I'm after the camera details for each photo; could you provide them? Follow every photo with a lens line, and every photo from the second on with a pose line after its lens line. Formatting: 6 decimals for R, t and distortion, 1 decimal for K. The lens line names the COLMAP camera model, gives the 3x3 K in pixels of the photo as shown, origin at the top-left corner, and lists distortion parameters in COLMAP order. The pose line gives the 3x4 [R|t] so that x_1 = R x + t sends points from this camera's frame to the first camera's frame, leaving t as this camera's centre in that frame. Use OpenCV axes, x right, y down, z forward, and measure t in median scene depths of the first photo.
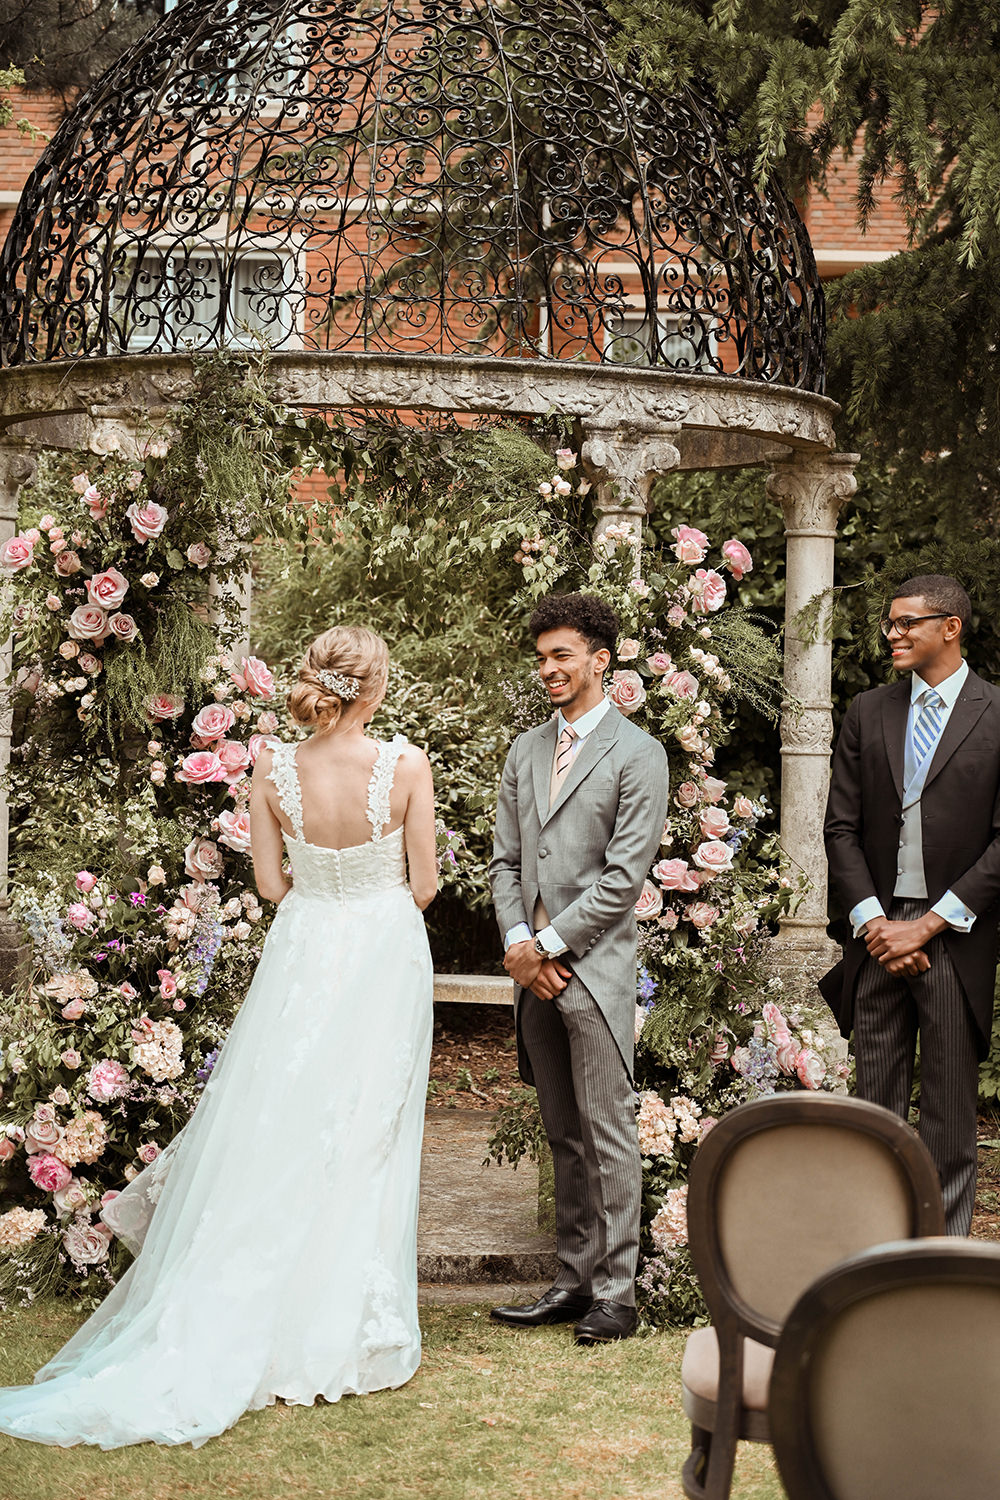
lens RADIAL K [[3071.6, 0, 500.0], [0, 3071.6, 750.0], [0, 0, 1]] dist [0.008455, -0.084451]
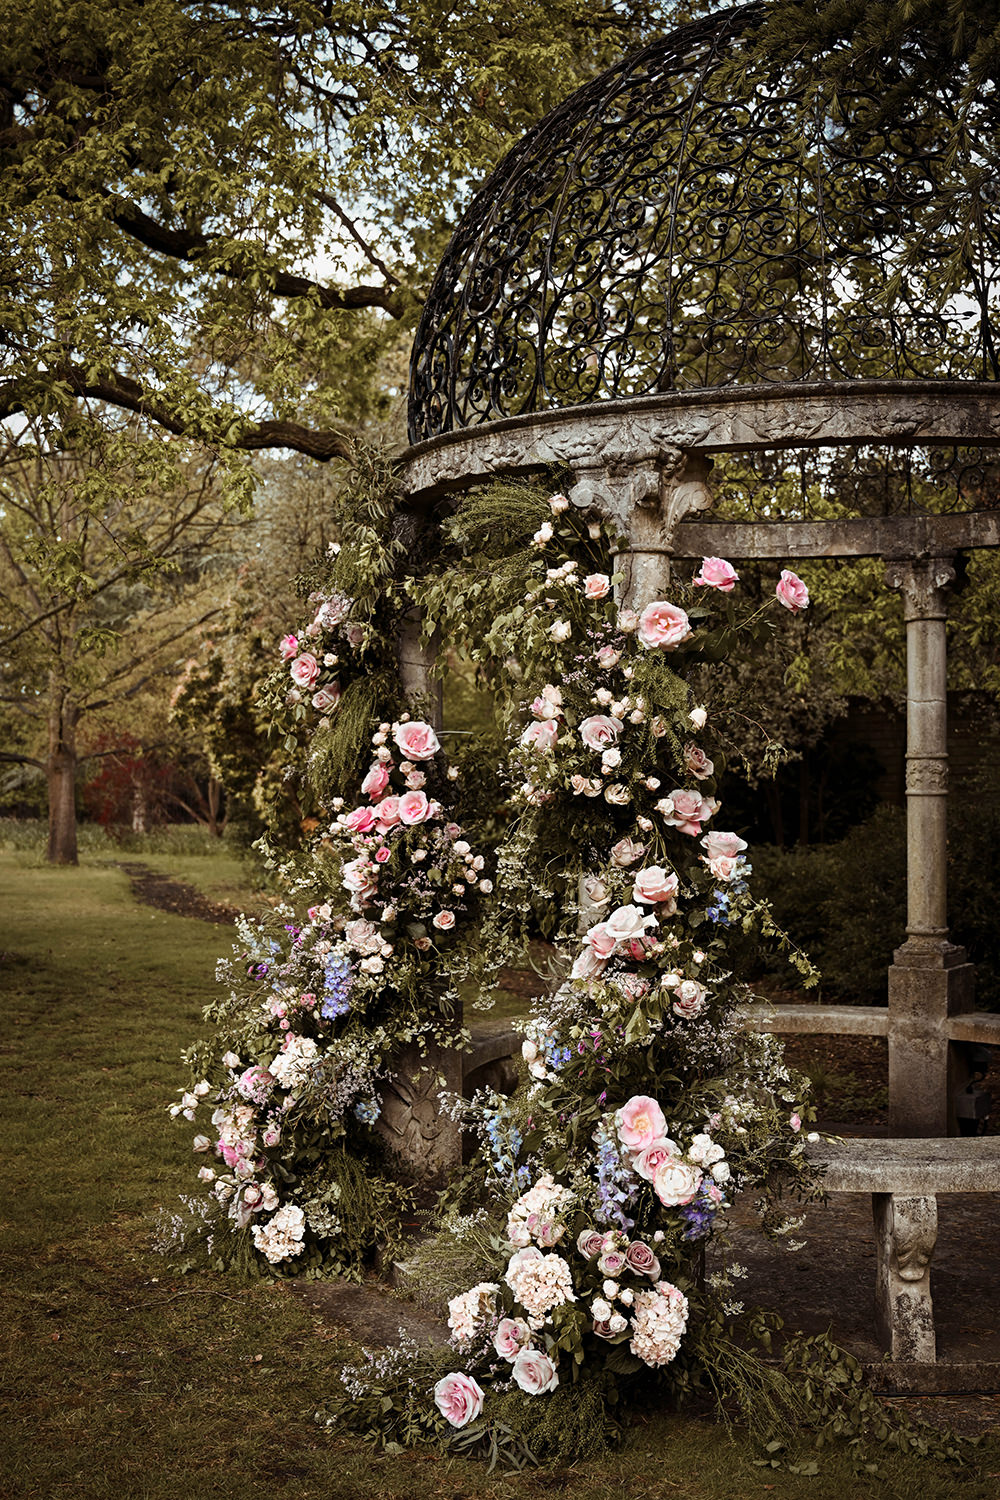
lens RADIAL K [[1731.9, 0, 499.0], [0, 1731.9, 754.3], [0, 0, 1]] dist [-0.004455, 0.004523]
pose [[0.506245, -0.029977, -0.861869, 0.486438], [-0.003458, 0.999317, -0.036789, 0.004707], [0.862383, 0.021604, 0.505796, 0.712105]]
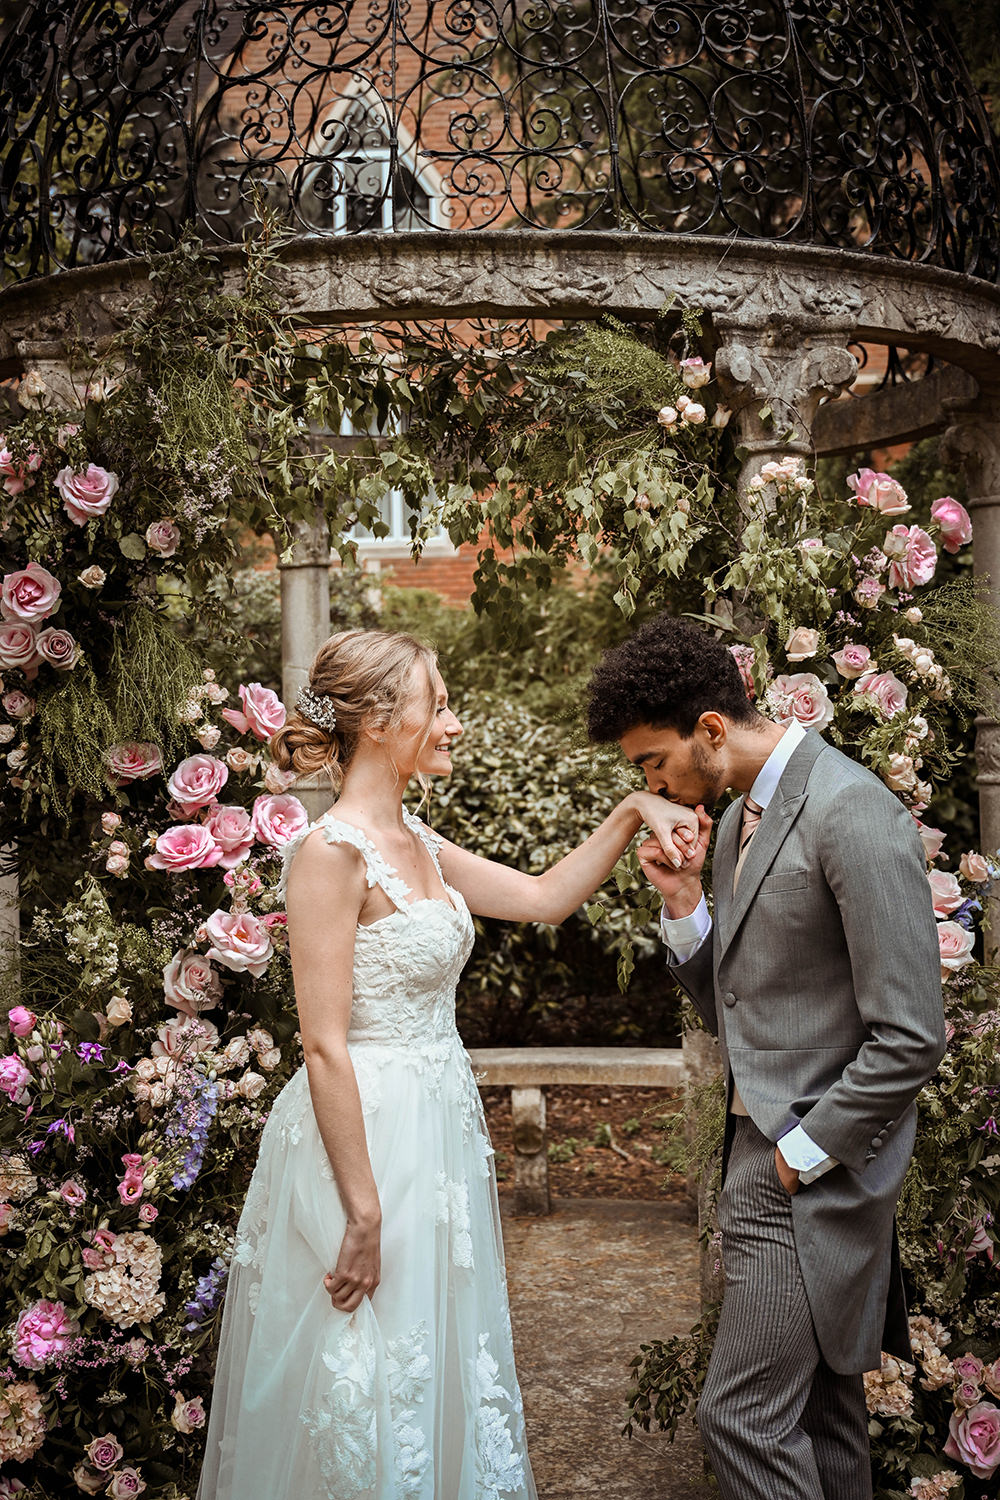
lens RADIAL K [[2036.2, 0, 507.4], [0, 2036.2, 743.7], [0, 0, 1]] dist [0.003604, -0.009870]
pose [[0.997073, -0.048410, -0.059182, 0.002987], [0.047324, 0.998687, -0.019625, -0.005125], [0.060054, 0.016767, 0.998054, 0.548418]]
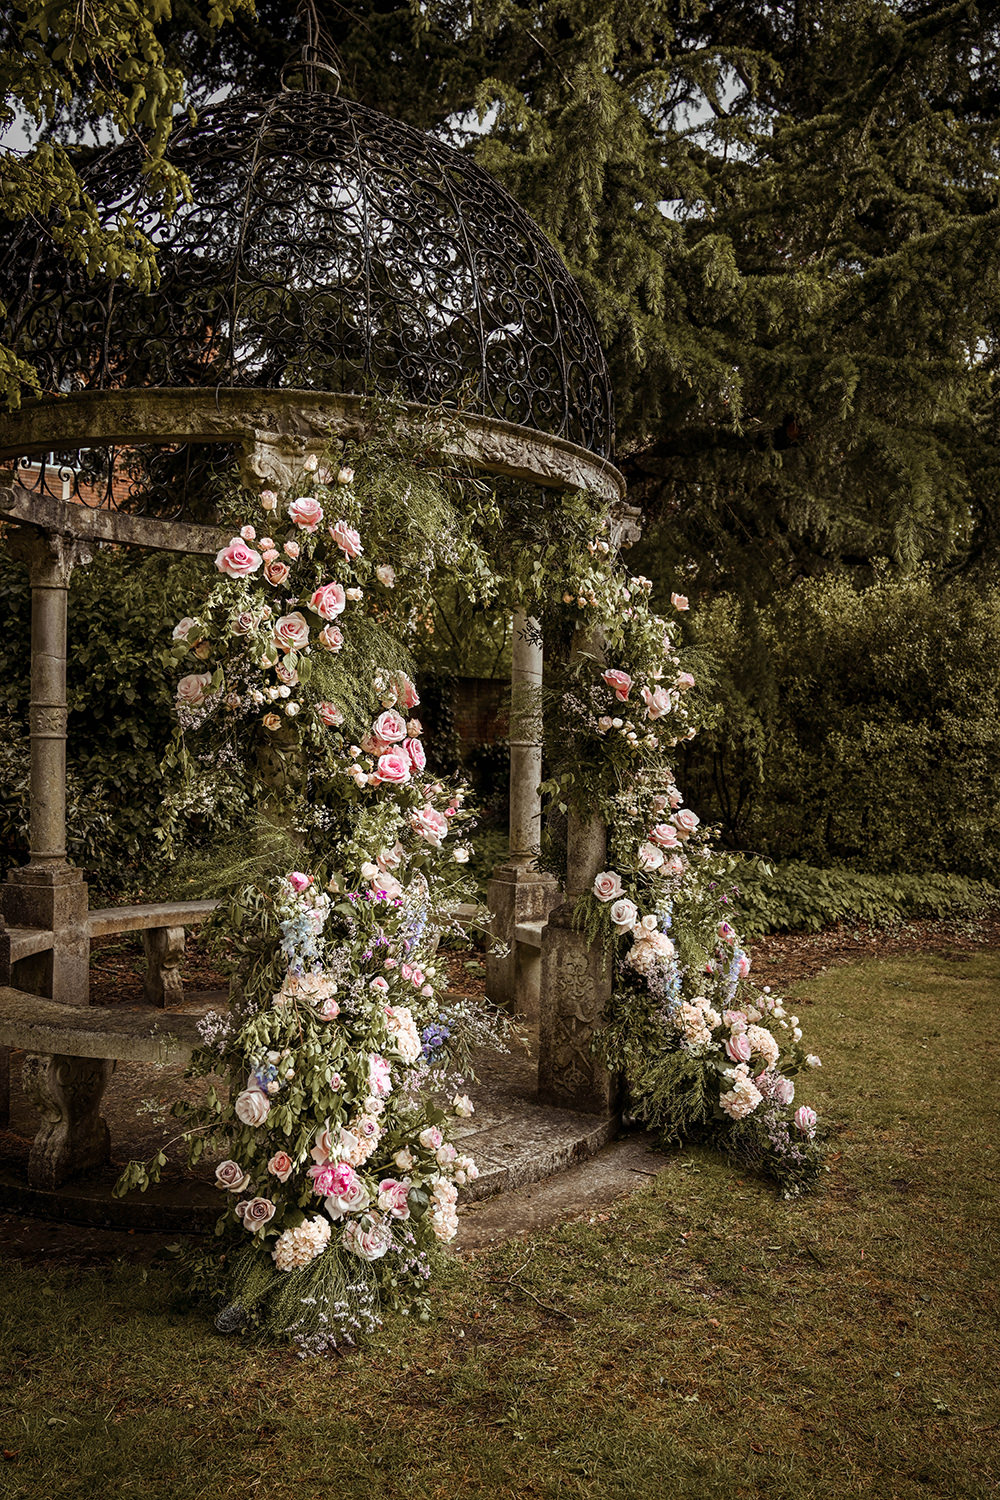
lens RADIAL K [[1145.0, 0, 502.4], [0, 1145.0, 753.0], [0, 0, 1]] dist [-0.024671, -0.000005]
pose [[0.762584, -0.022292, 0.646505, -0.329660], [0.012922, 0.999732, 0.019229, -0.007428], [-0.646760, -0.006309, 0.762668, 0.656546]]
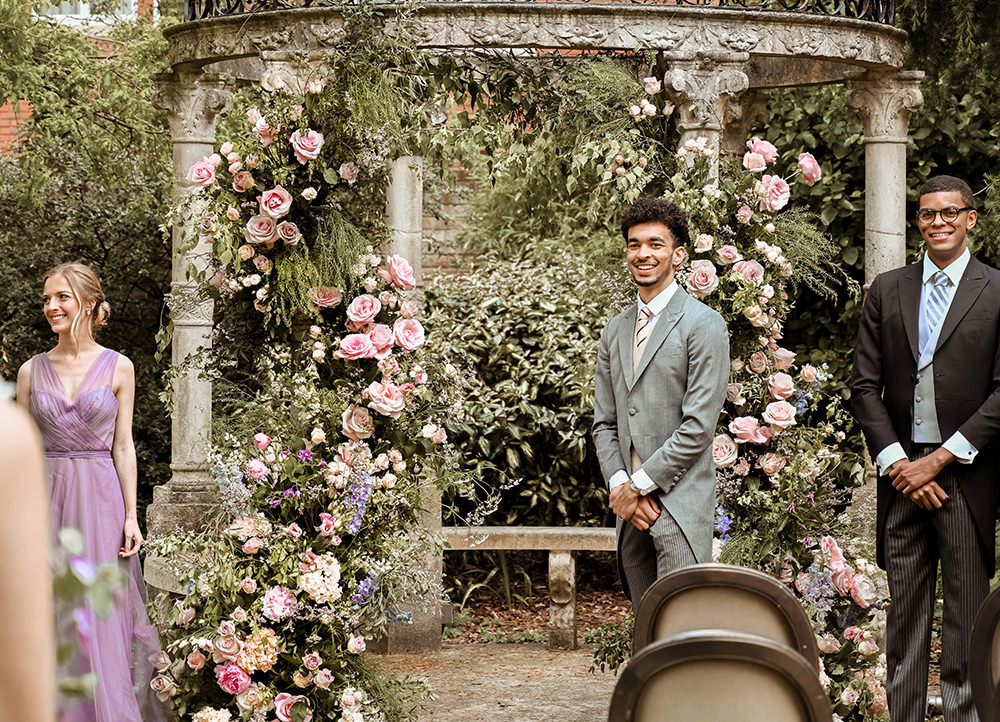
lens RADIAL K [[3100.6, 0, 497.2], [0, 3100.6, 304.8], [0, 0, 1]] dist [0.073111, -1.270149]
pose [[0.995290, -0.017856, -0.095287, 0.076158], [0.016572, 0.999761, -0.014253, 0.007522], [0.095519, 0.012607, 0.995348, -0.216887]]
